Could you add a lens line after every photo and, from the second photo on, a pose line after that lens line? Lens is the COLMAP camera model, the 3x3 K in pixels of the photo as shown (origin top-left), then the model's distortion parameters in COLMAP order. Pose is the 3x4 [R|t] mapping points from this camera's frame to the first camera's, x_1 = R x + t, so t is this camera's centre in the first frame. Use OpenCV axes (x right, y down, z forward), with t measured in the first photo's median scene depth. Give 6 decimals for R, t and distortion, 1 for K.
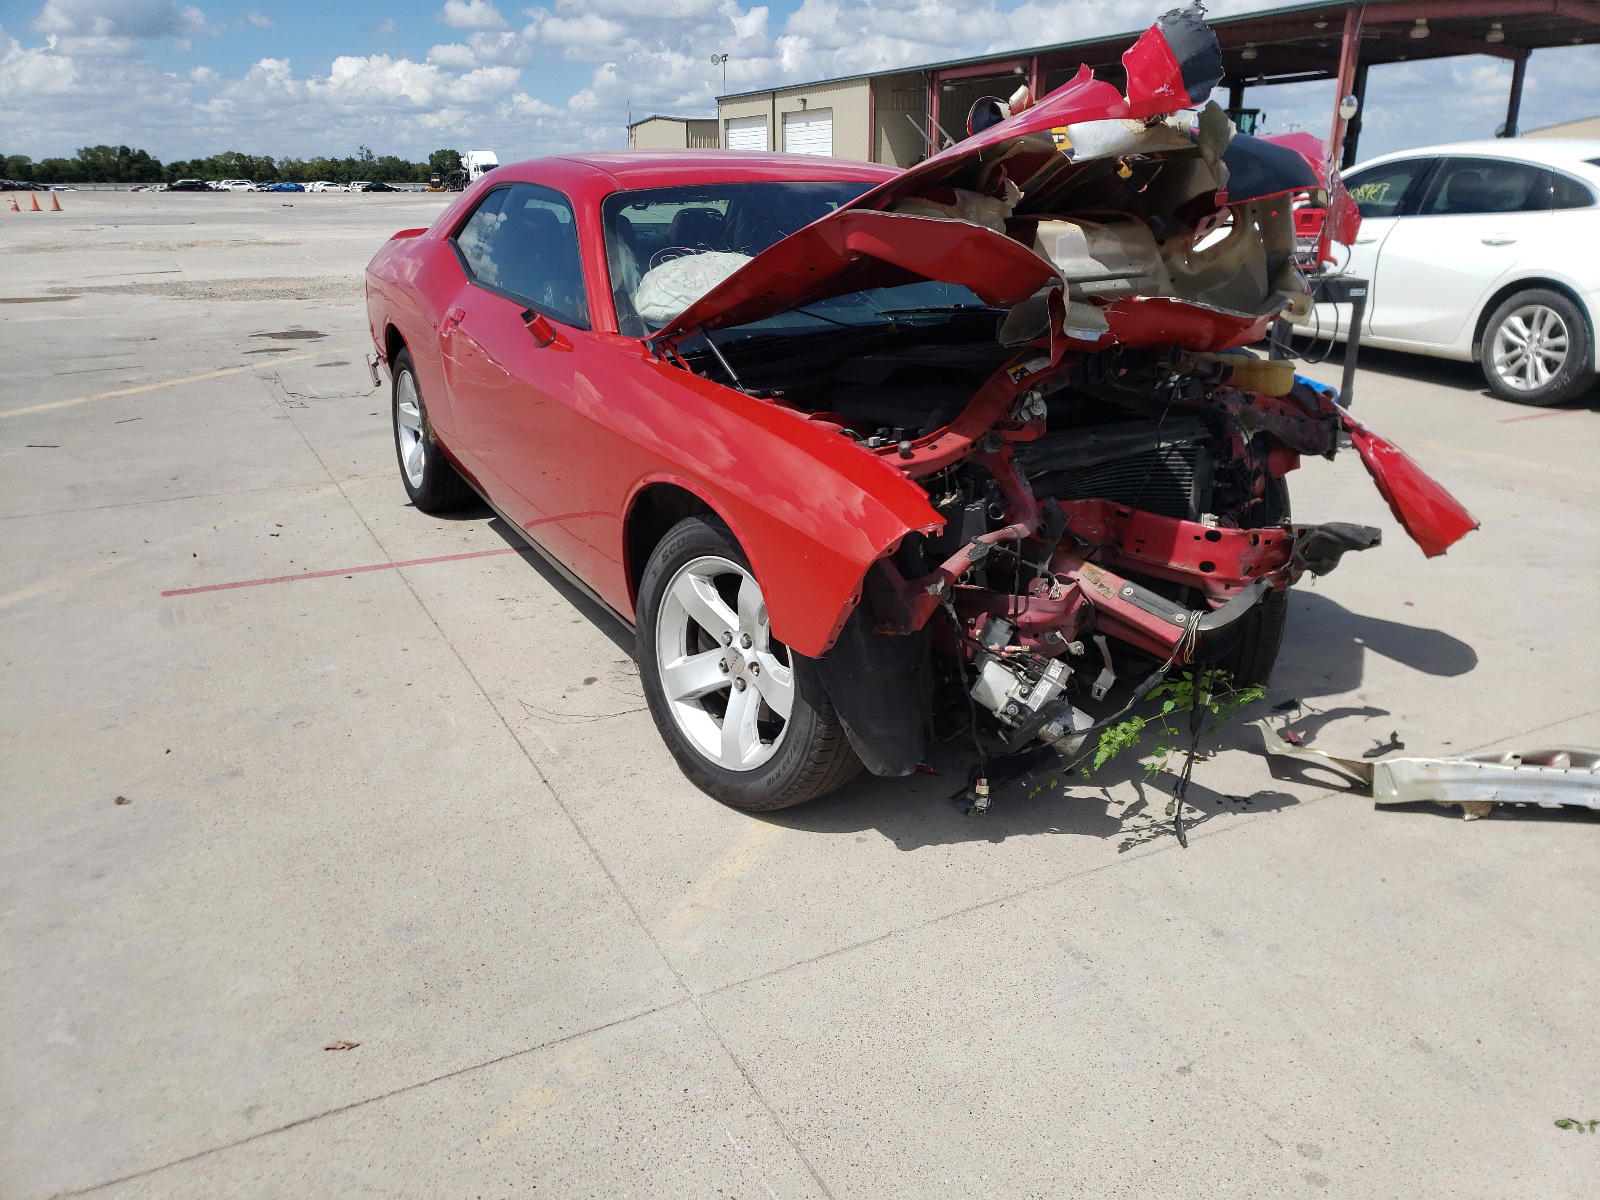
lens RADIAL K [[1218.0, 0, 795.8], [0, 1218.0, 604.5], [0, 0, 1]] dist [0.041752, 0.000015]
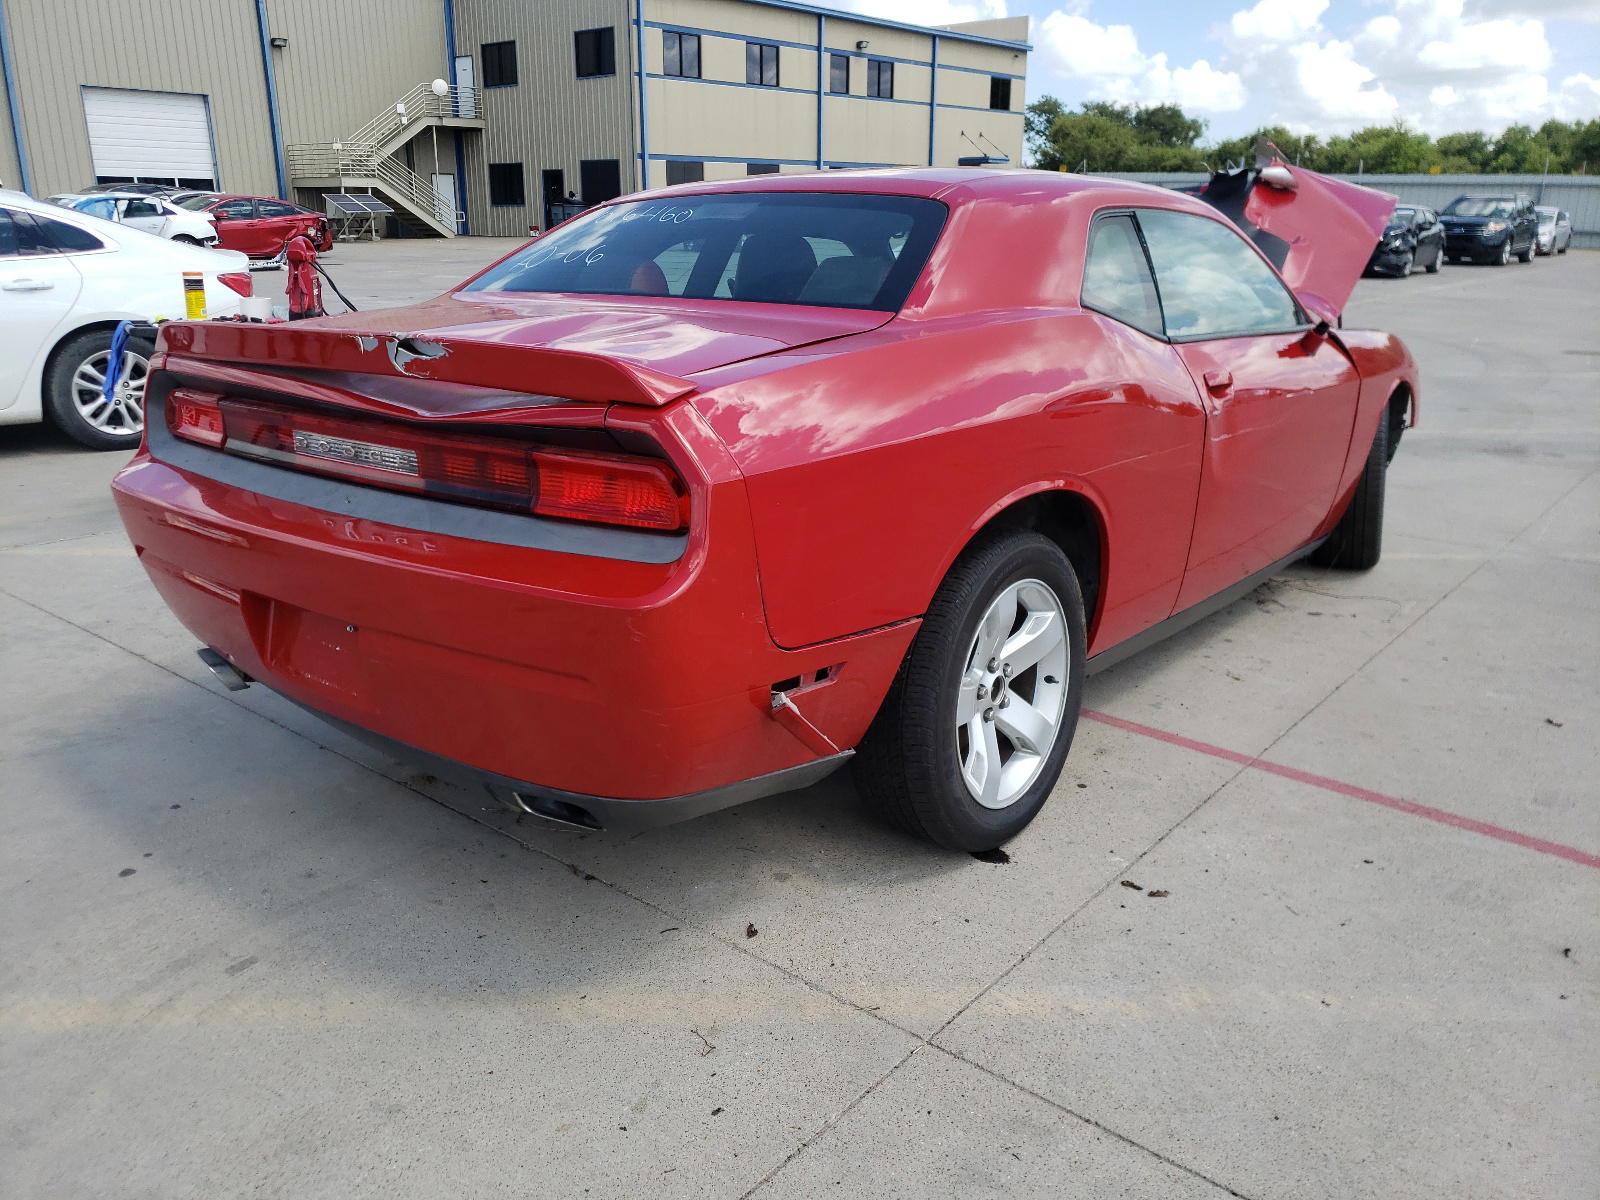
lens RADIAL K [[1218.0, 0, 791.9], [0, 1218.0, 596.9], [0, 0, 1]] dist [0.041752, 0.000015]
pose [[-0.382880, -0.267098, 0.884342, -0.509842], [0.304555, 0.867275, 0.393802, -0.289274], [-0.872152, 0.420110, -0.250716, 0.852706]]
